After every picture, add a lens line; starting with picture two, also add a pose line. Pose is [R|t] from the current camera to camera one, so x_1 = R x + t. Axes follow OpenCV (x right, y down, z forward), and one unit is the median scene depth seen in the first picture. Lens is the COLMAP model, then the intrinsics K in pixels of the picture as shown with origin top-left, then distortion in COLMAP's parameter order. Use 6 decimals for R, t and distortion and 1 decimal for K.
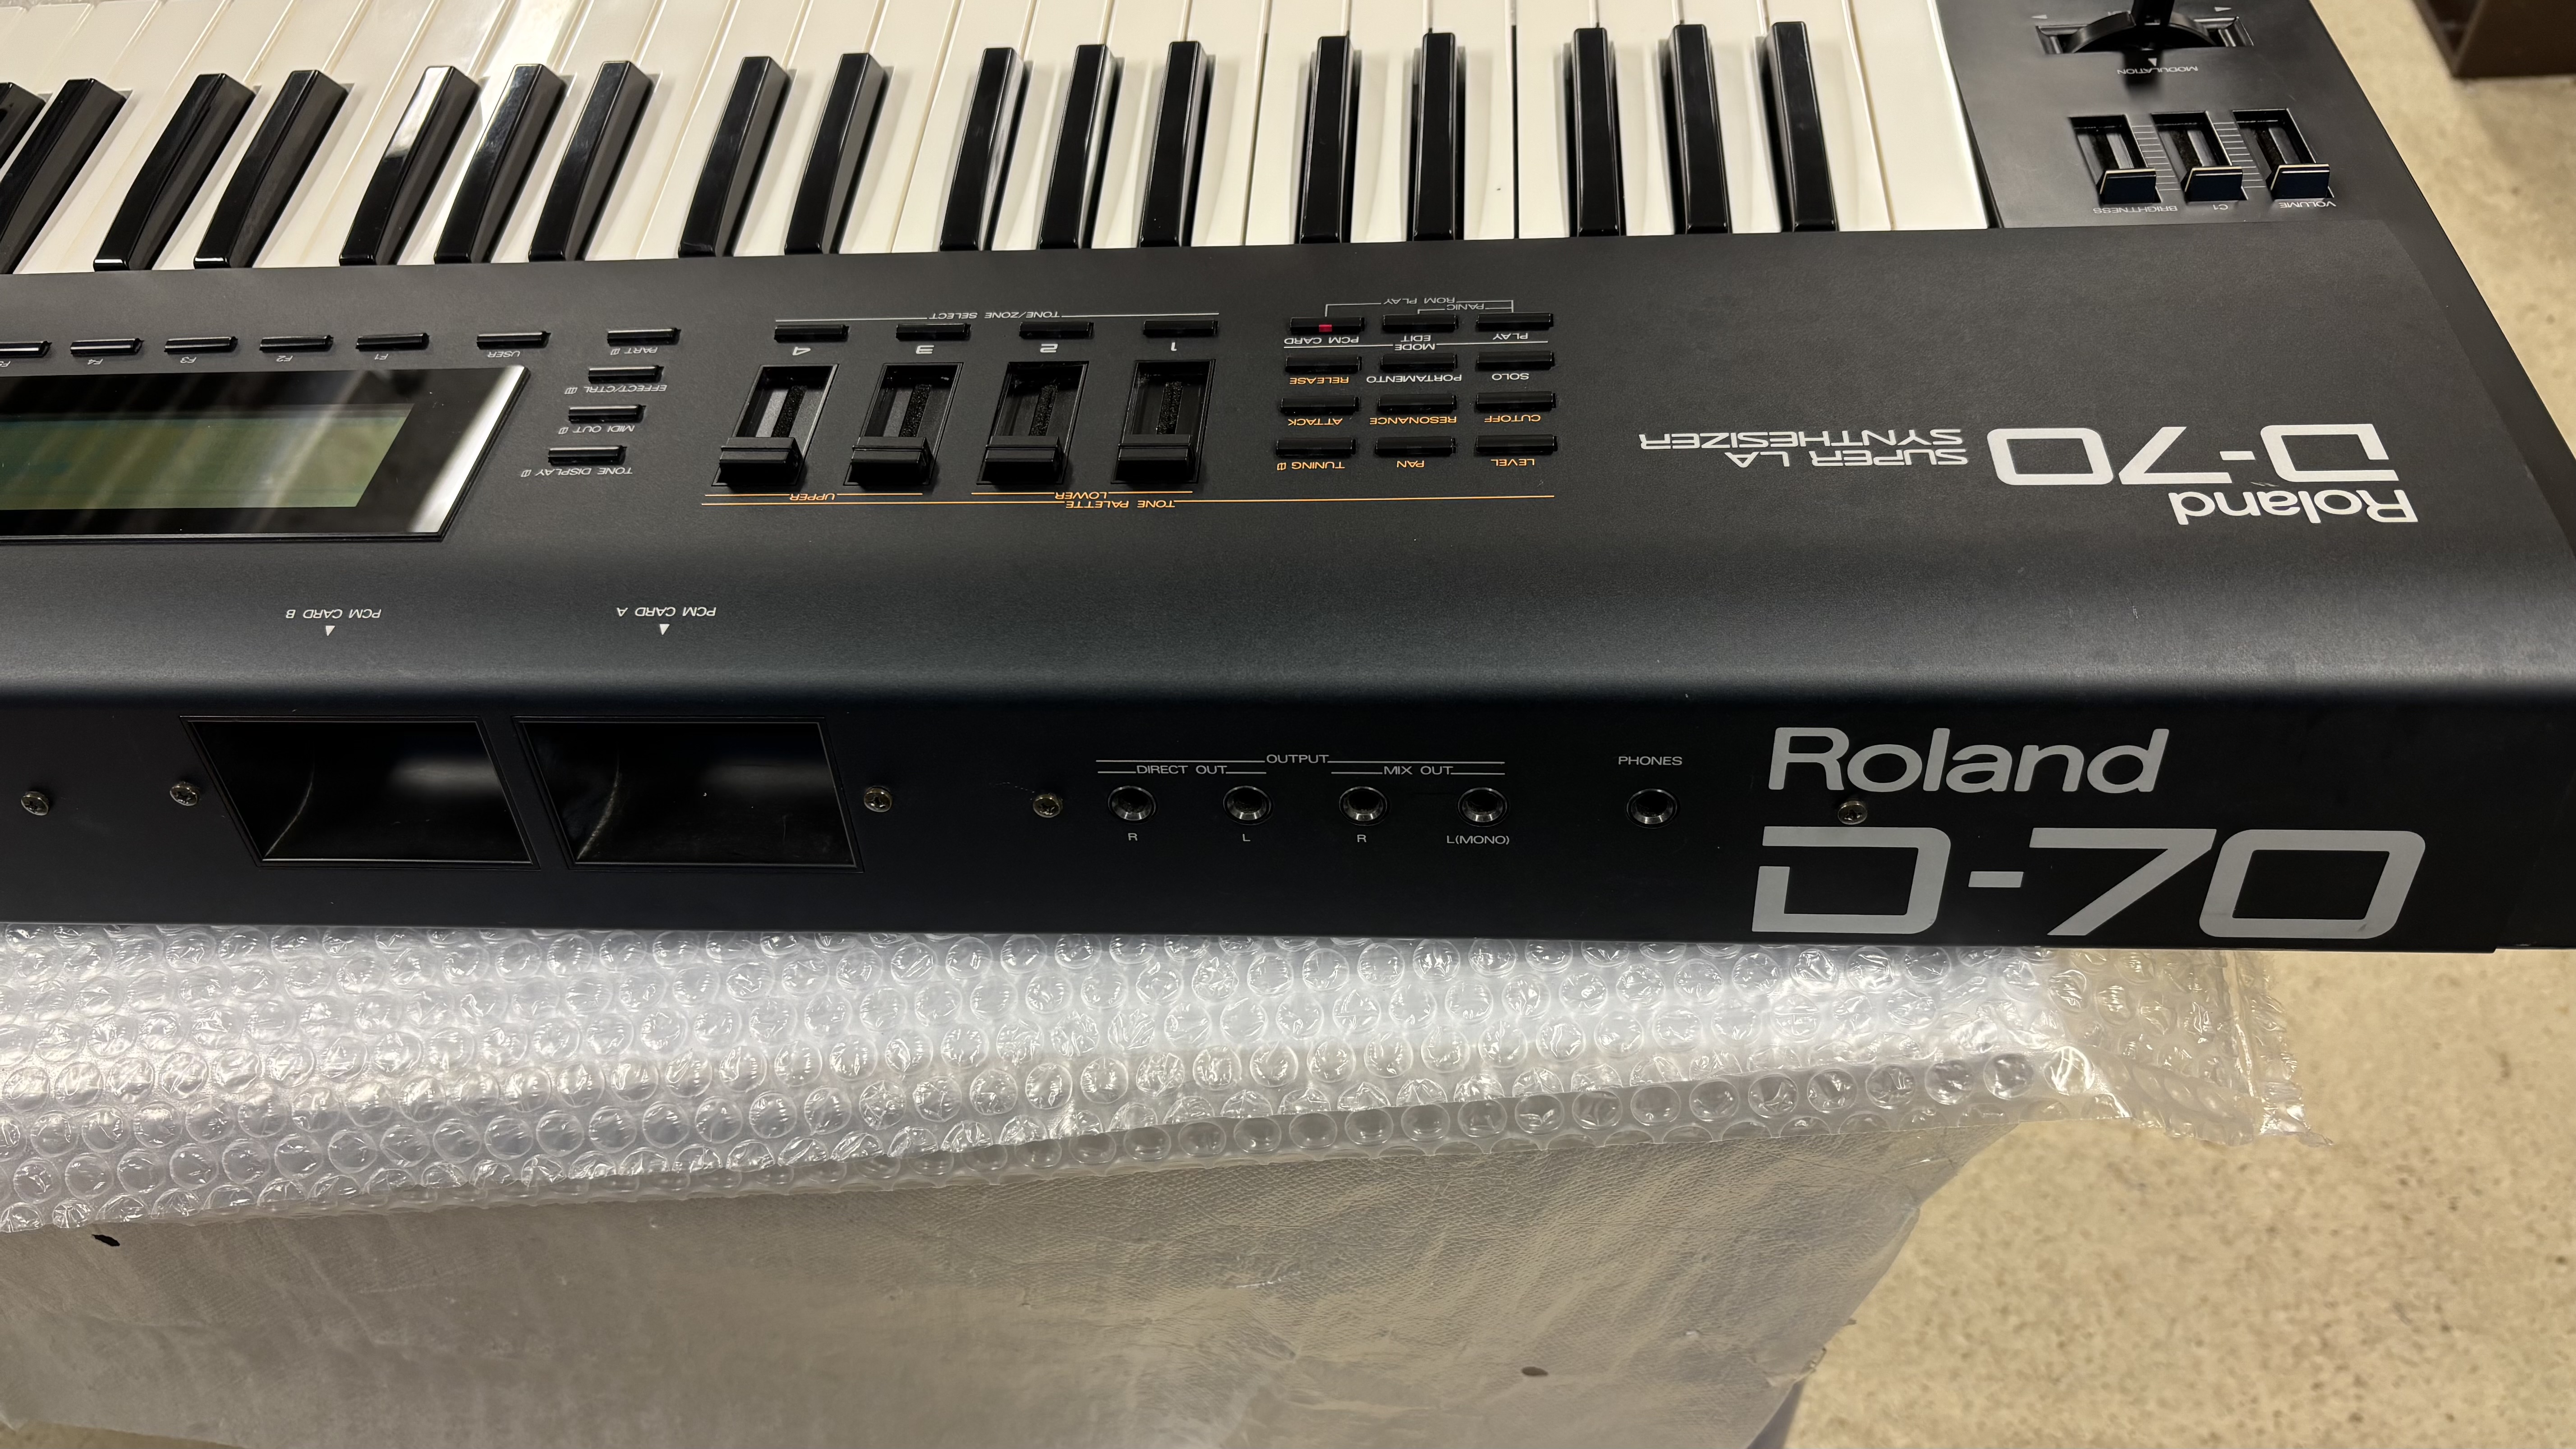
lens RADIAL K [[1837.7, 0, 1288.0], [0, 1837.7, 724.5], [0, 0, 1]] dist [0.002954, -0.001218]
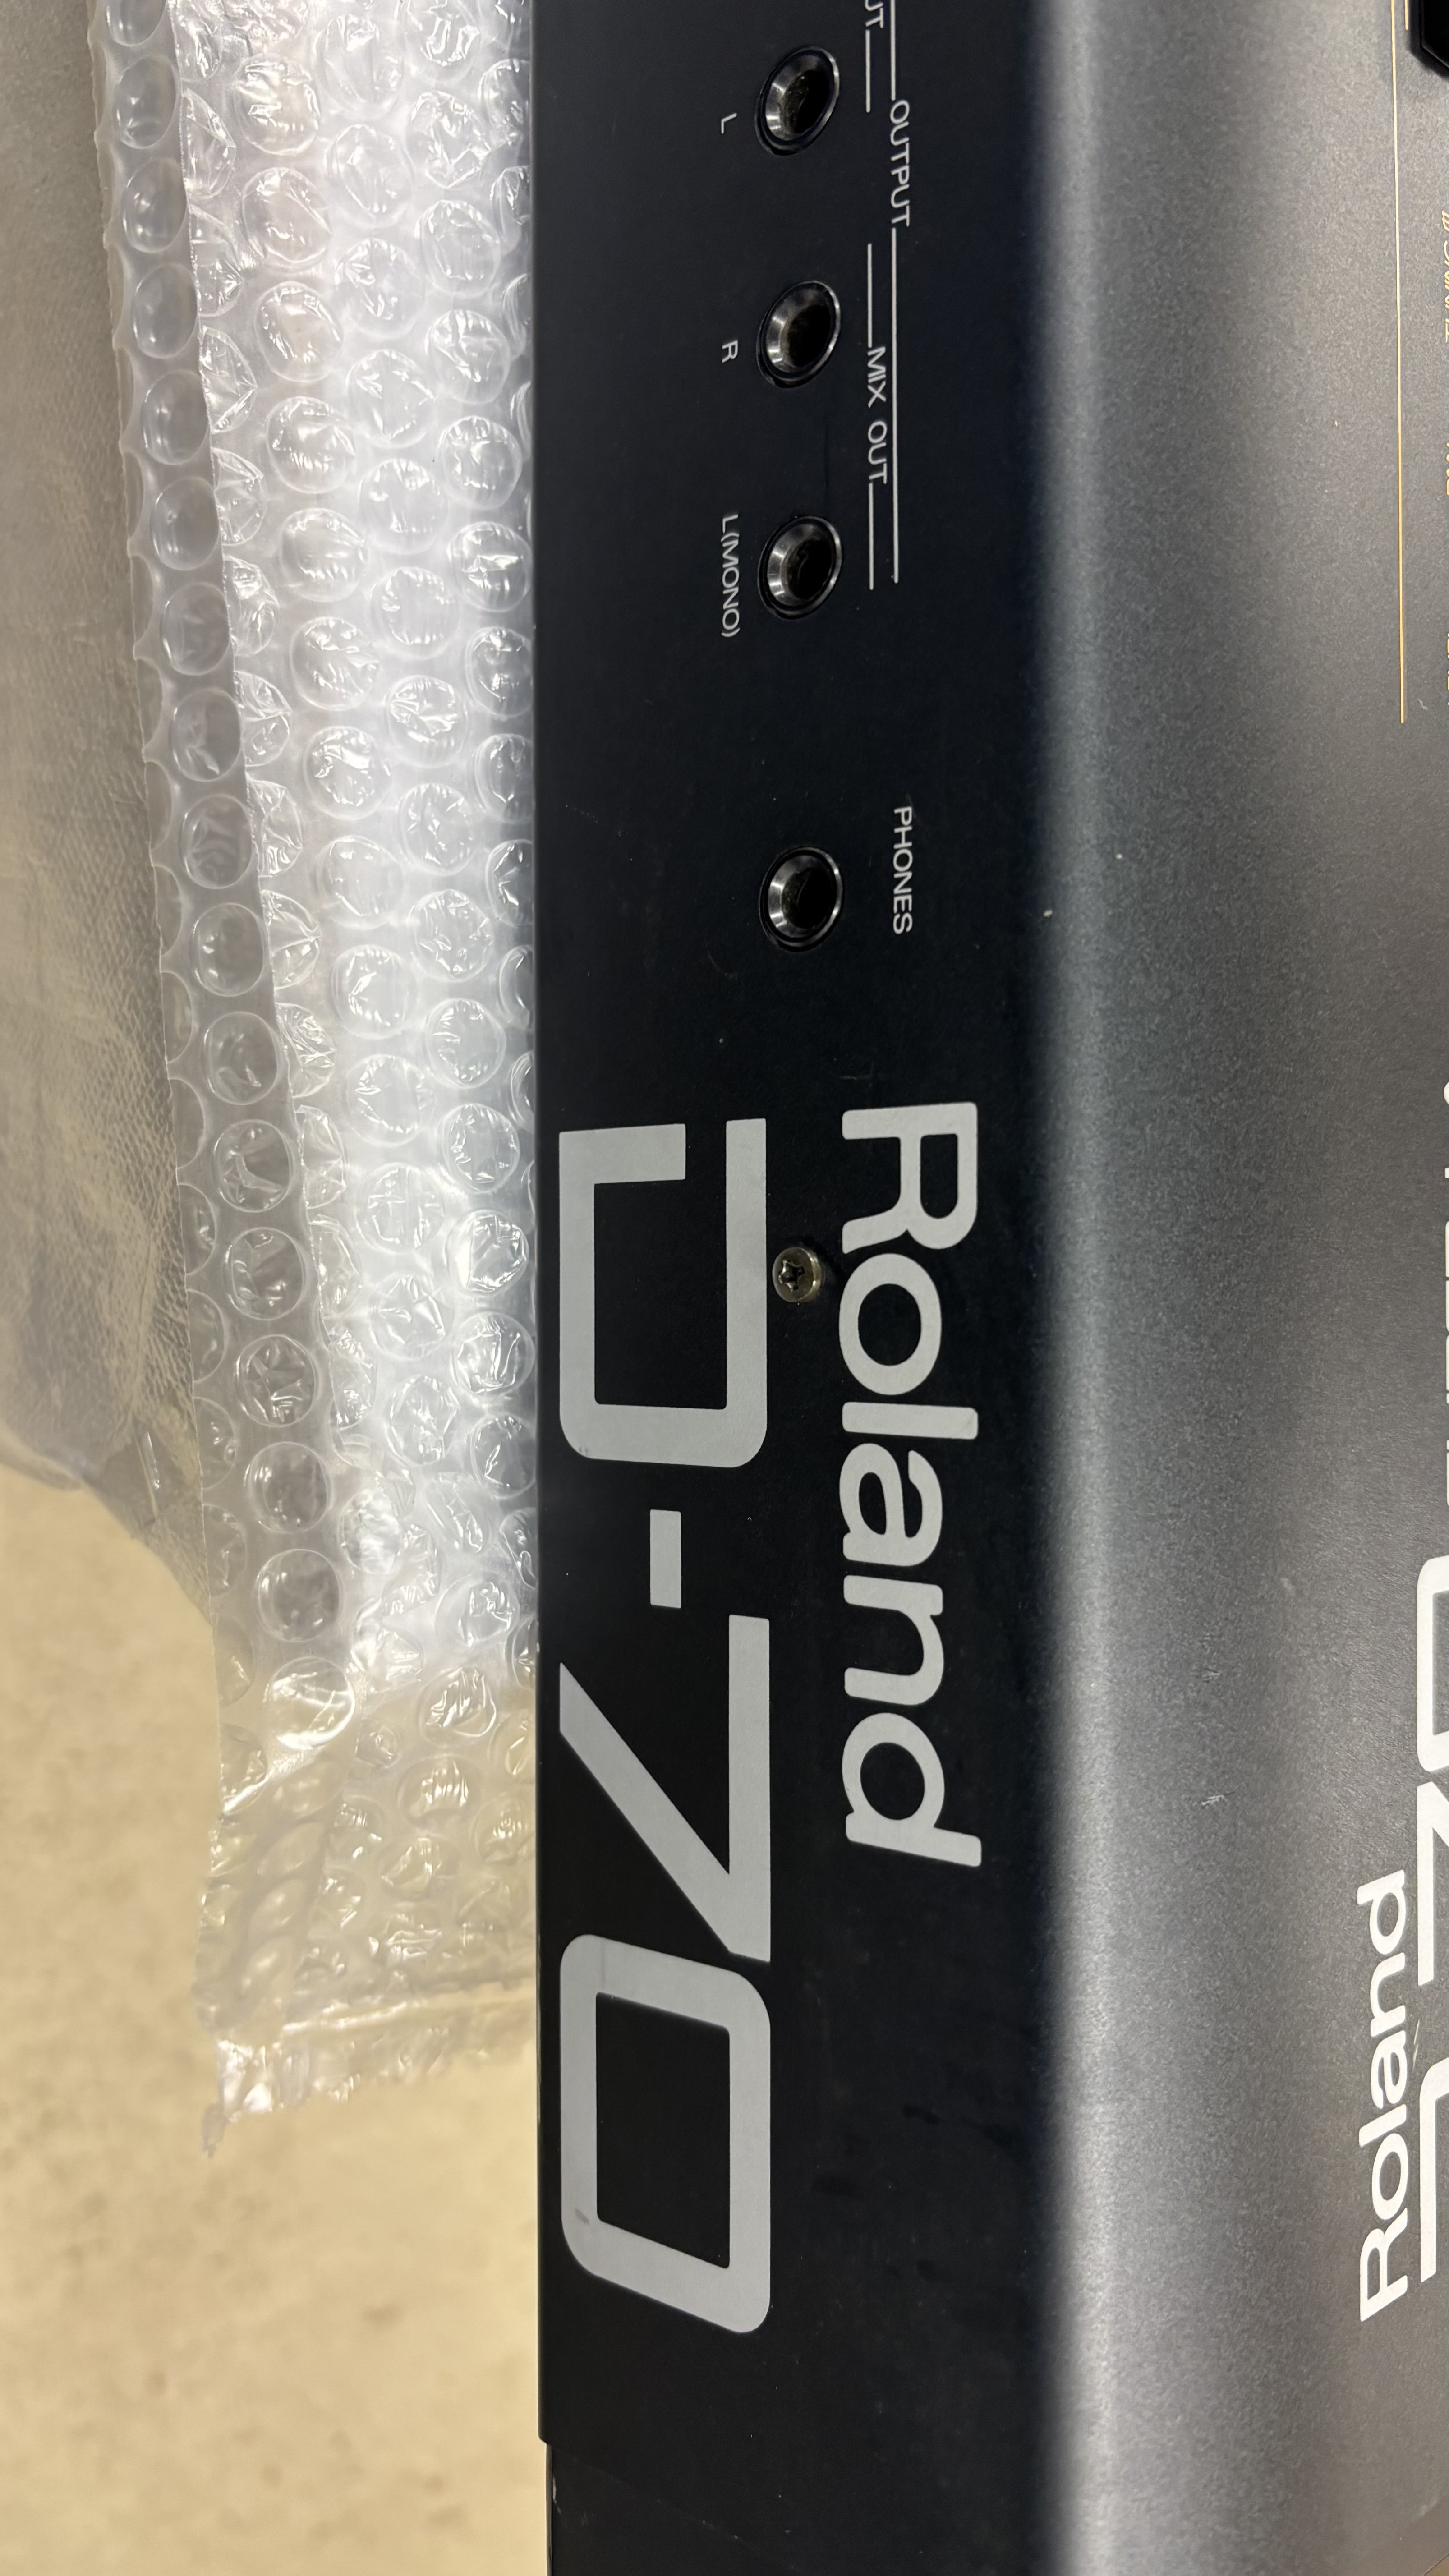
lens RADIAL K [[1700.9, 0, 724.5], [0, 1700.9, 1288.0], [0, 0, 1]] dist [-0.003193, -0.045312]
pose [[0.004178, 0.997836, 0.065625, 0.274503], [-0.999991, 0.004200, -0.000202, 0.066823], [-0.000478, -0.065624, 0.997844, 0.516969]]
